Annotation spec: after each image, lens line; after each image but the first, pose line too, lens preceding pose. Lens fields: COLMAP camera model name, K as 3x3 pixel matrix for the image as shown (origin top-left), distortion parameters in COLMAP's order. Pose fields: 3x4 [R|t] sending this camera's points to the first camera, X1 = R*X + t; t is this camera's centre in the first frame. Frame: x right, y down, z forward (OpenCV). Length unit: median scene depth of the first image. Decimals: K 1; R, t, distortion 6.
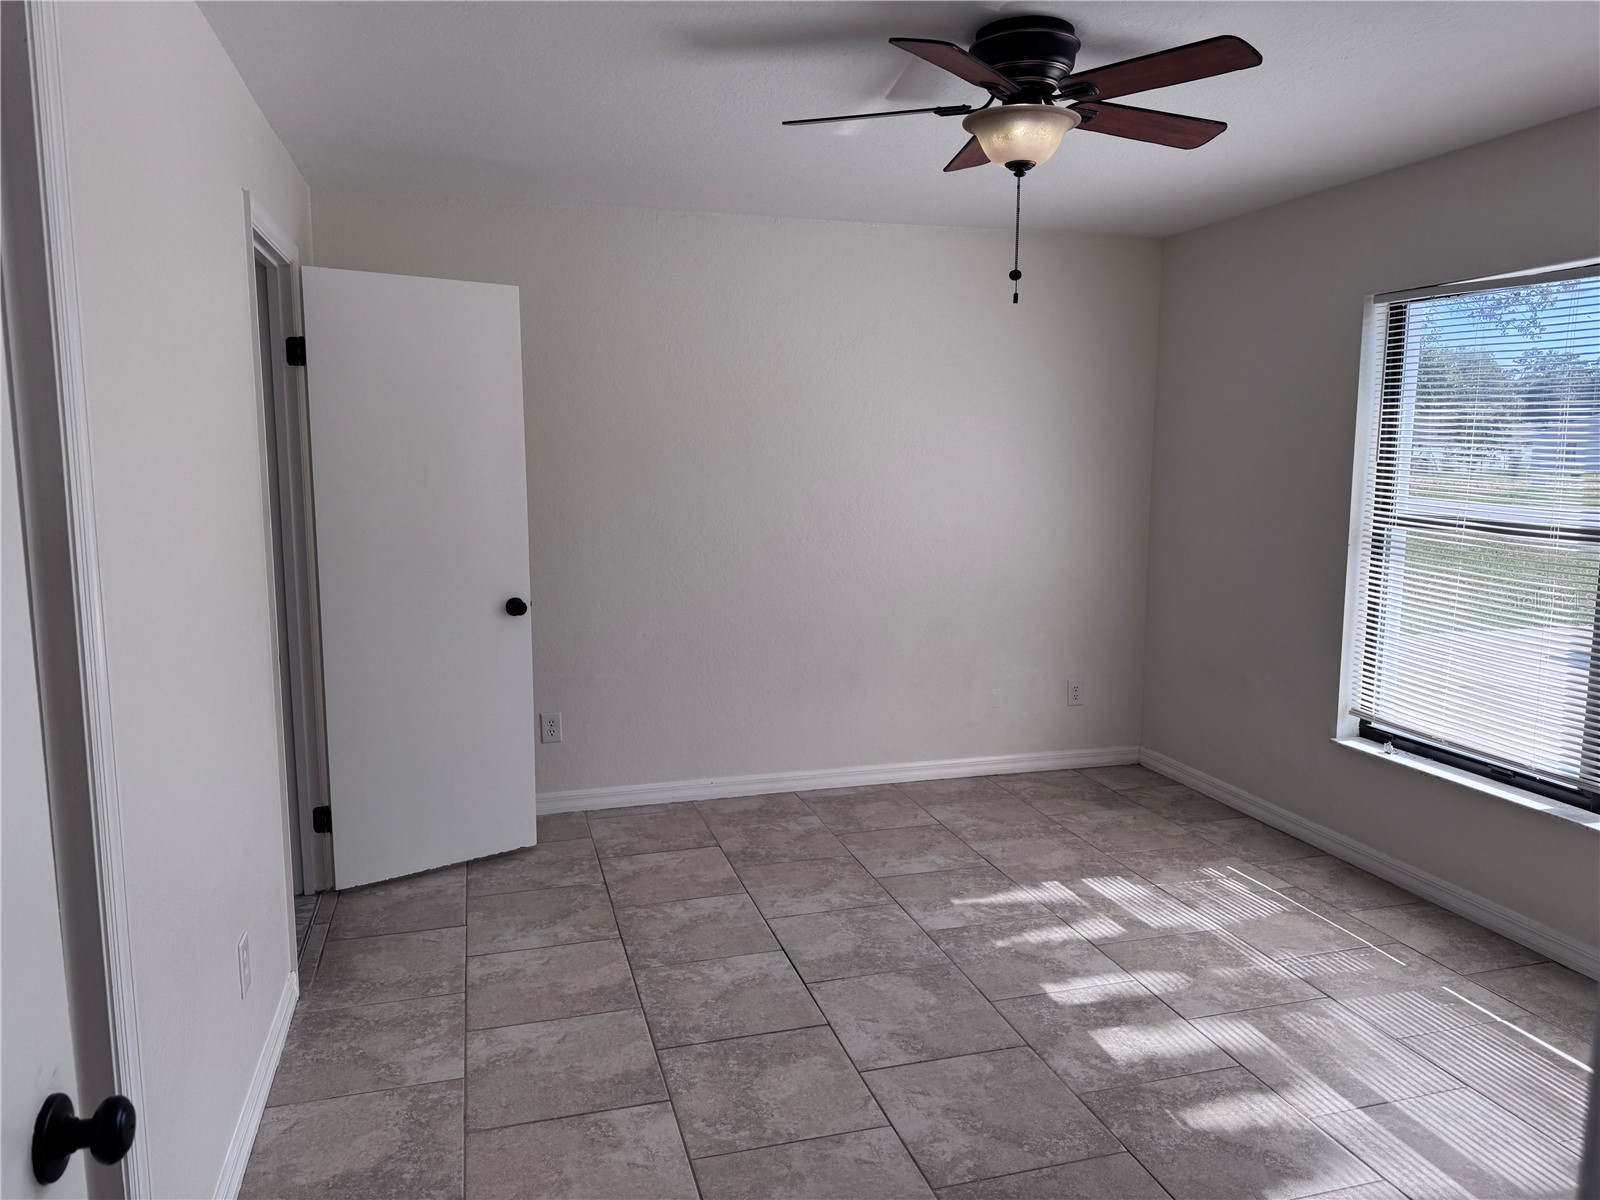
lens RADIAL K [[1131.5, 0, 795.2], [0, 1131.5, 600.2], [0, 0, 1]] dist [0.059892, -0.066237]
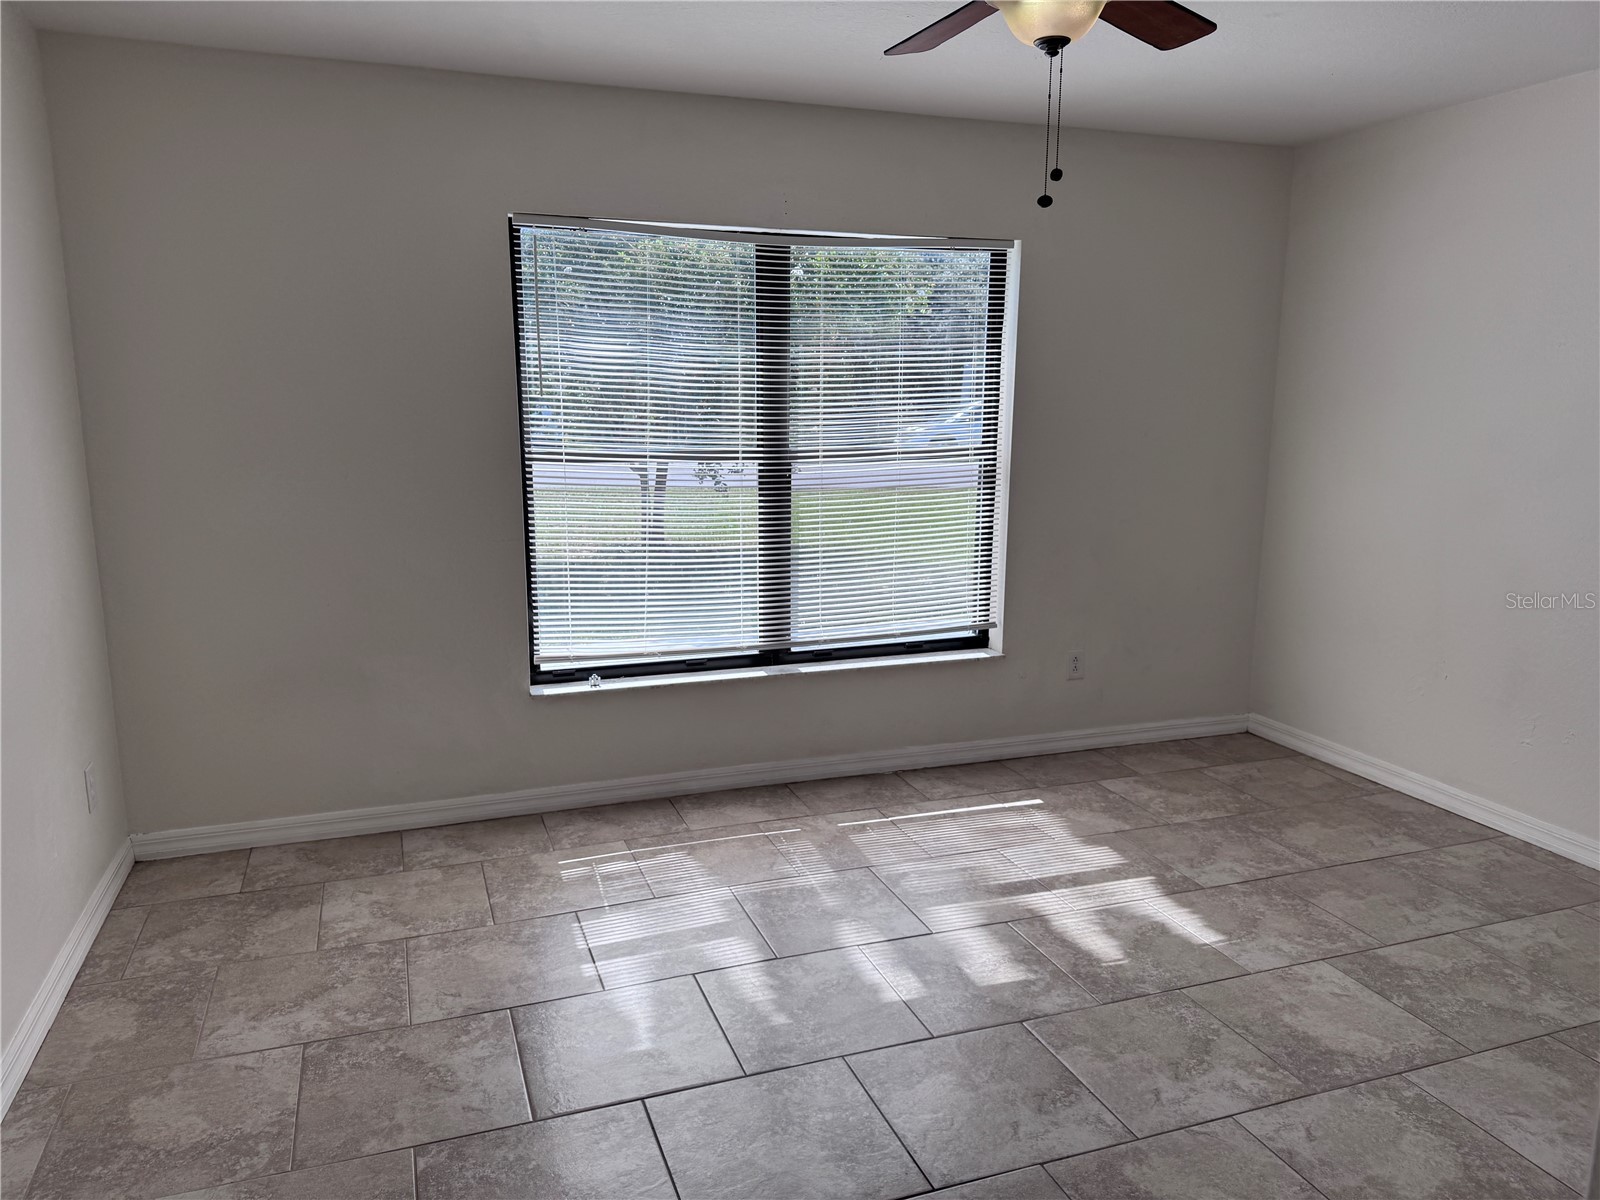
lens RADIAL K [[1131.5, 0, 790.8], [0, 1131.5, 582.8], [0, 0, 1]] dist [0.059892, -0.066237]
pose [[-0.056056, -0.180201, 0.982031, -0.497998], [0.128830, 0.974050, 0.186090, -0.129627], [-0.990081, 0.136947, -0.031386, 0.885755]]
